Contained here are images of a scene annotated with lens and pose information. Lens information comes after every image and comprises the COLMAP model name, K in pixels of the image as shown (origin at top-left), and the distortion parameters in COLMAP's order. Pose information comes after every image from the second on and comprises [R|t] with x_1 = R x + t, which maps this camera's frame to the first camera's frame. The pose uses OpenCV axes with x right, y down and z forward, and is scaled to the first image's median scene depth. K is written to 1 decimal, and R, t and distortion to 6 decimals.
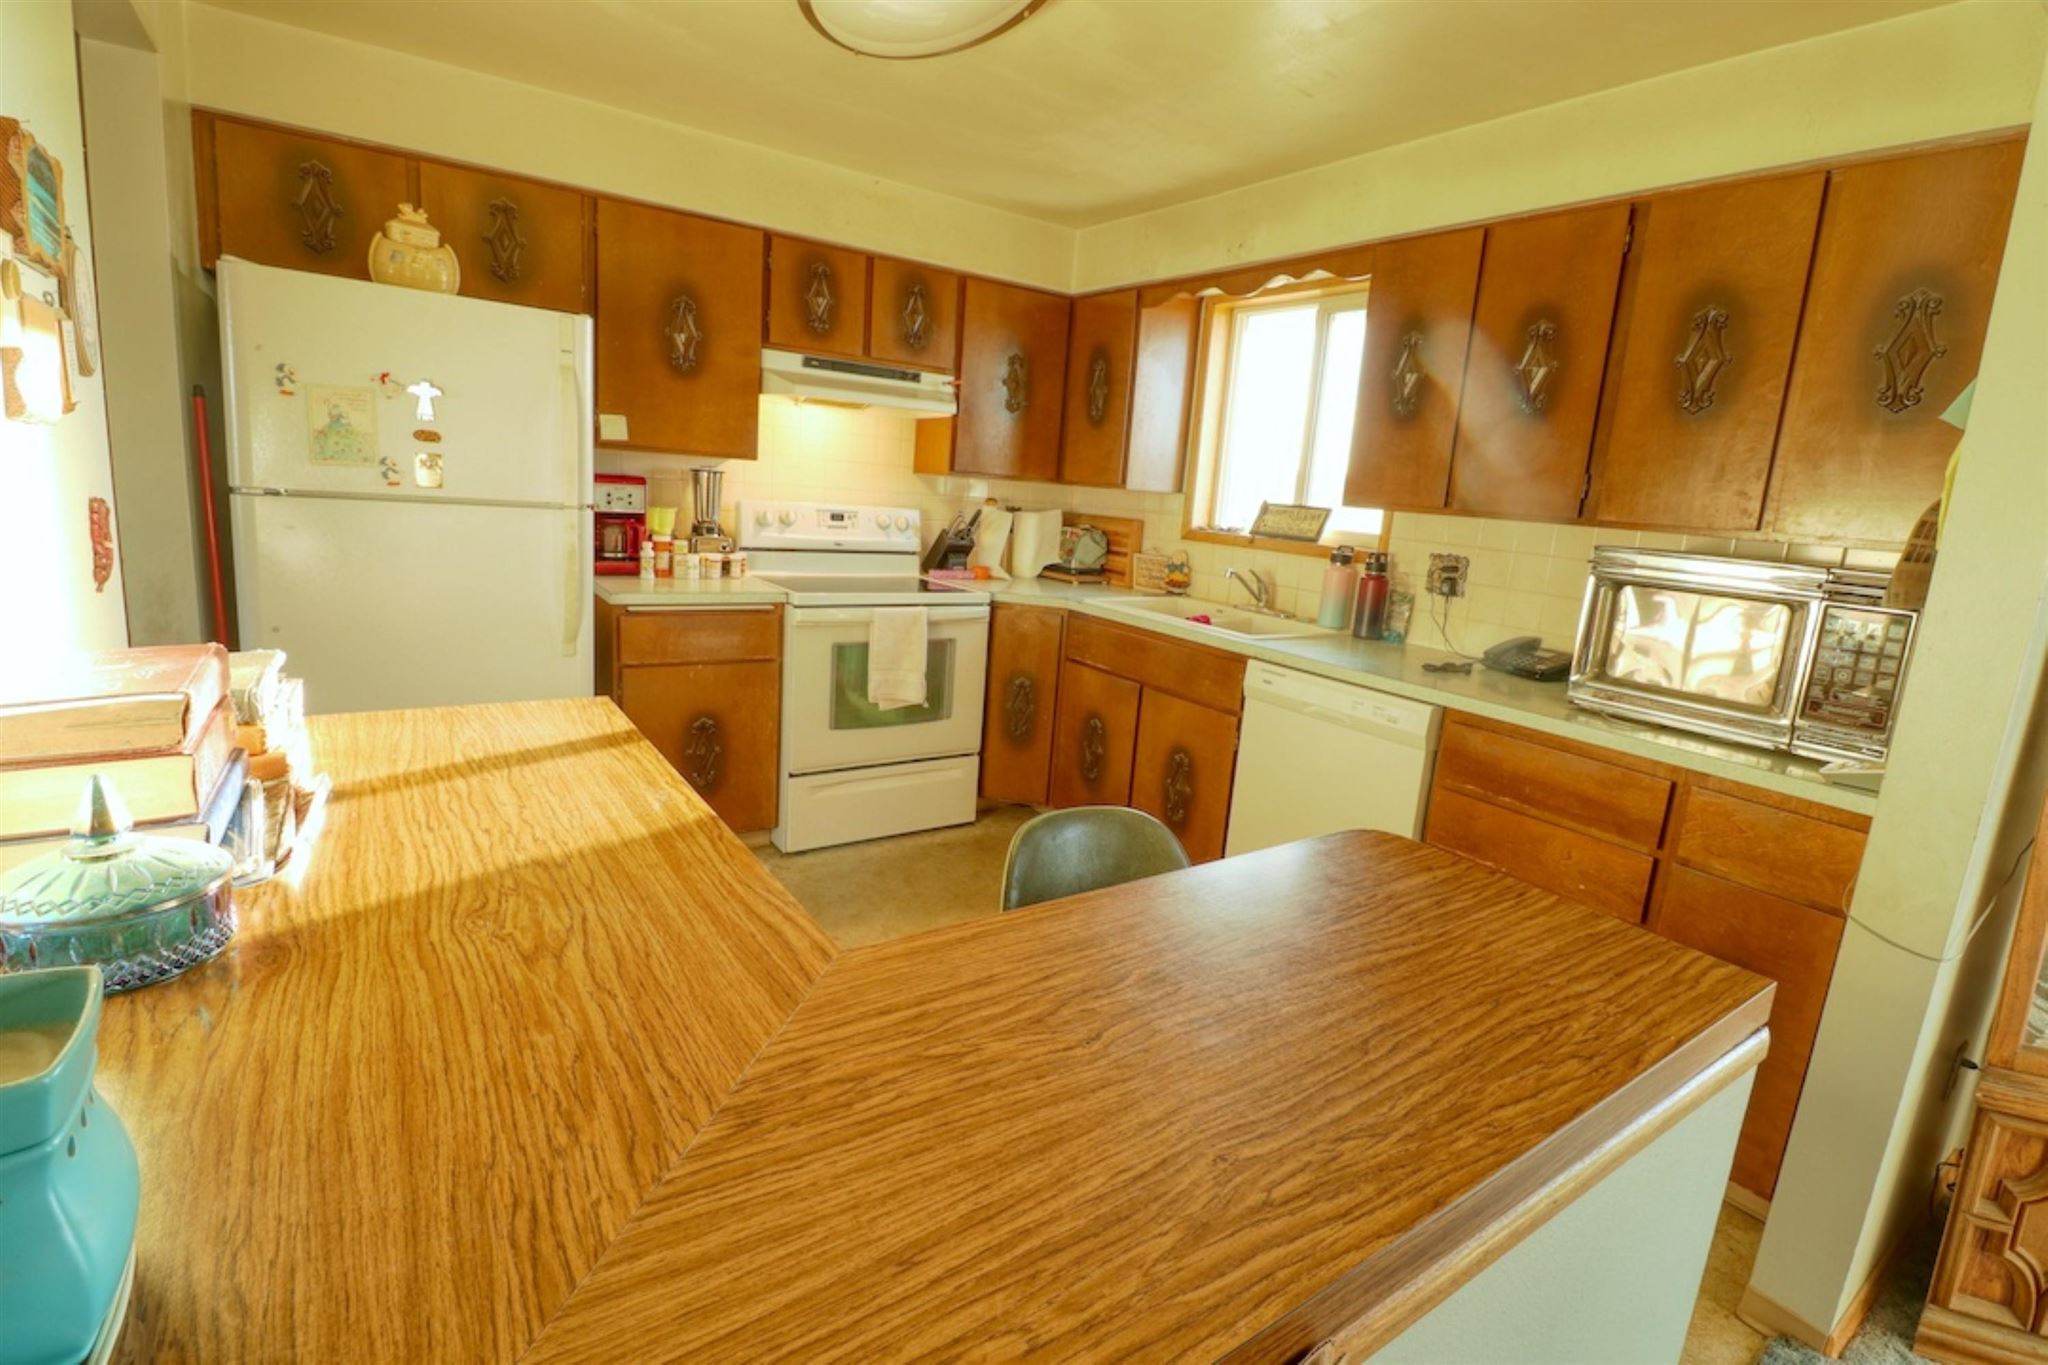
lens RADIAL K [[943.8, 0, 1032.4], [0, 943.8, 676.7], [0, 0, 1]] dist [-0.016491, -0.004448]
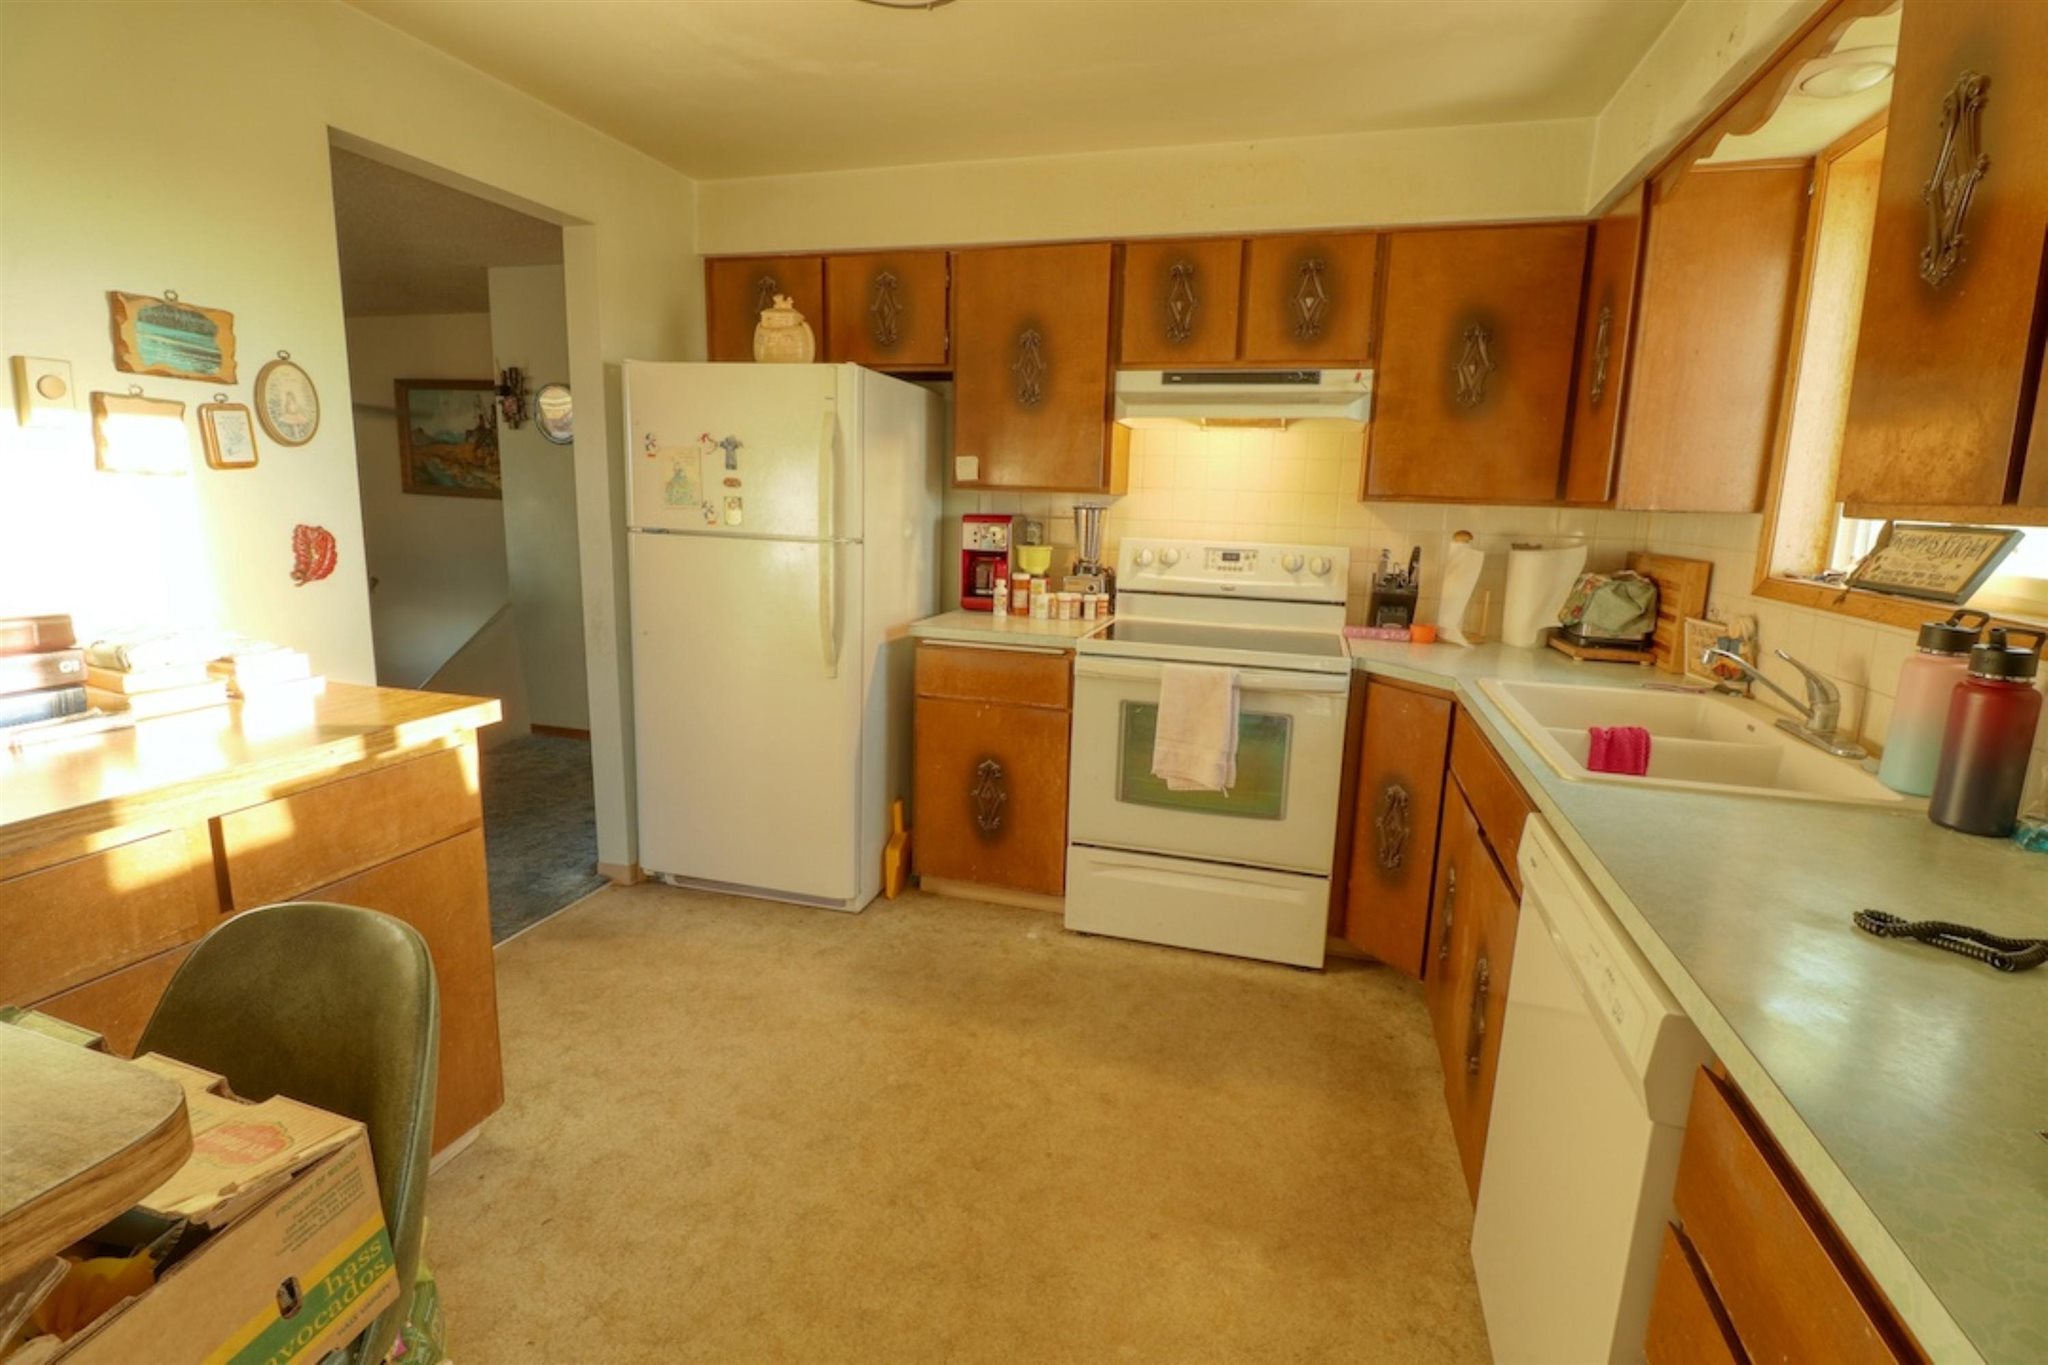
lens RADIAL K [[943.8, 0, 1022.9], [0, 943.8, 669.7], [0, 0, 1]] dist [-0.016491, -0.004448]
pose [[0.622896, 0.086641, -0.777492, 0.370910], [-0.139182, 0.990266, -0.001156, -0.046606], [0.769824, 0.108933, 0.628892, 0.370729]]
